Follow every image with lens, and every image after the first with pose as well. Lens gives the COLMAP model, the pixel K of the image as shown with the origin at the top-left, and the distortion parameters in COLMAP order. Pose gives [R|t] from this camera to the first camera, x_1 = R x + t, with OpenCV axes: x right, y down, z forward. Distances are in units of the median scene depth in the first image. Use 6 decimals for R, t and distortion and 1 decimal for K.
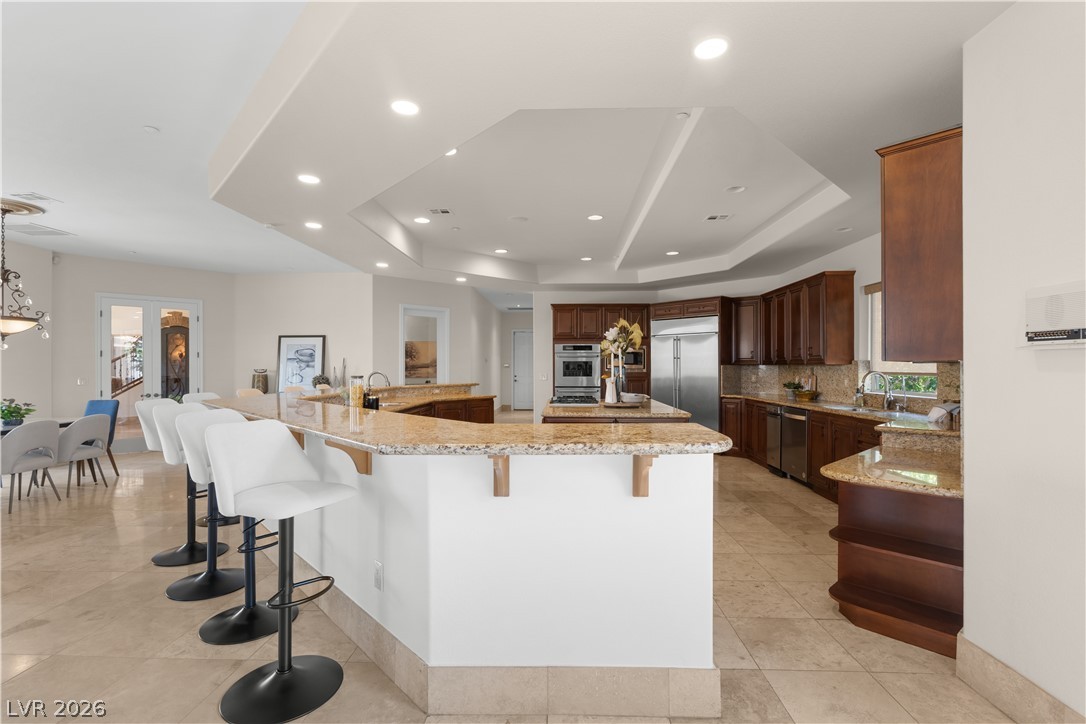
lens RADIAL K [[499.2, 0, 542.5], [0, 499.2, 369.4], [0, 0, 1]] dist [-0.007772, 0.000019]
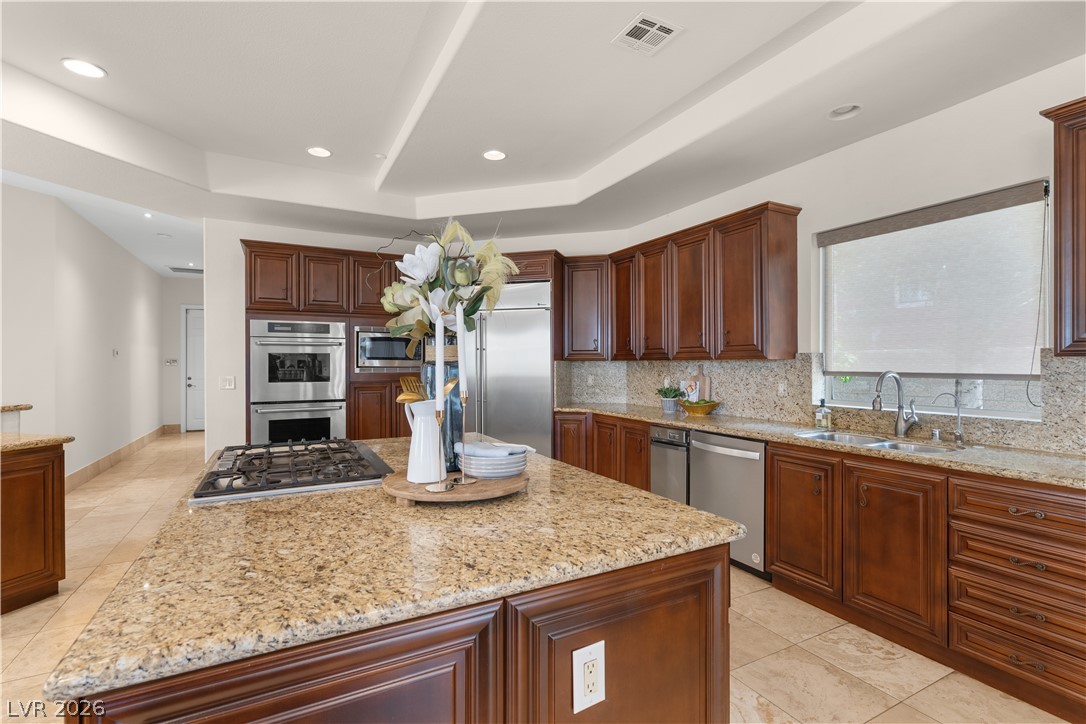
lens RADIAL K [[502.3, 0, 545.9], [0, 502.3, 362.2], [0, 0, 1]] dist [0.001233, 0.000570]
pose [[0.861761, -0.000368, 0.507314, 0.031750], [0.003952, 0.999974, -0.005987, -0.003362], [-0.507298, 0.007165, 0.861741, 0.515834]]
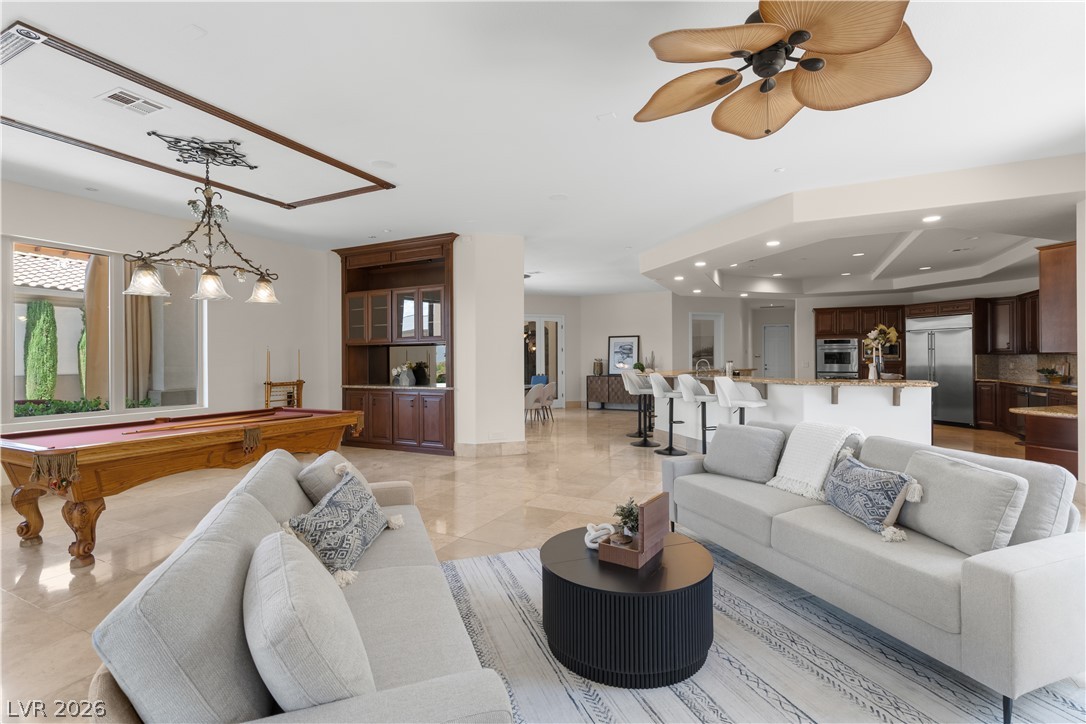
lens RADIAL K [[502.1, 0, 544.4], [0, 502.1, 357.7], [0, 0, 1]] dist [-0.000246, 0.000804]
pose [[0.914596, -0.002495, -0.404362, -0.120624], [0.000650, 0.999989, -0.004702, 0.004430], [0.404369, 0.004038, 0.914587, -0.609522]]
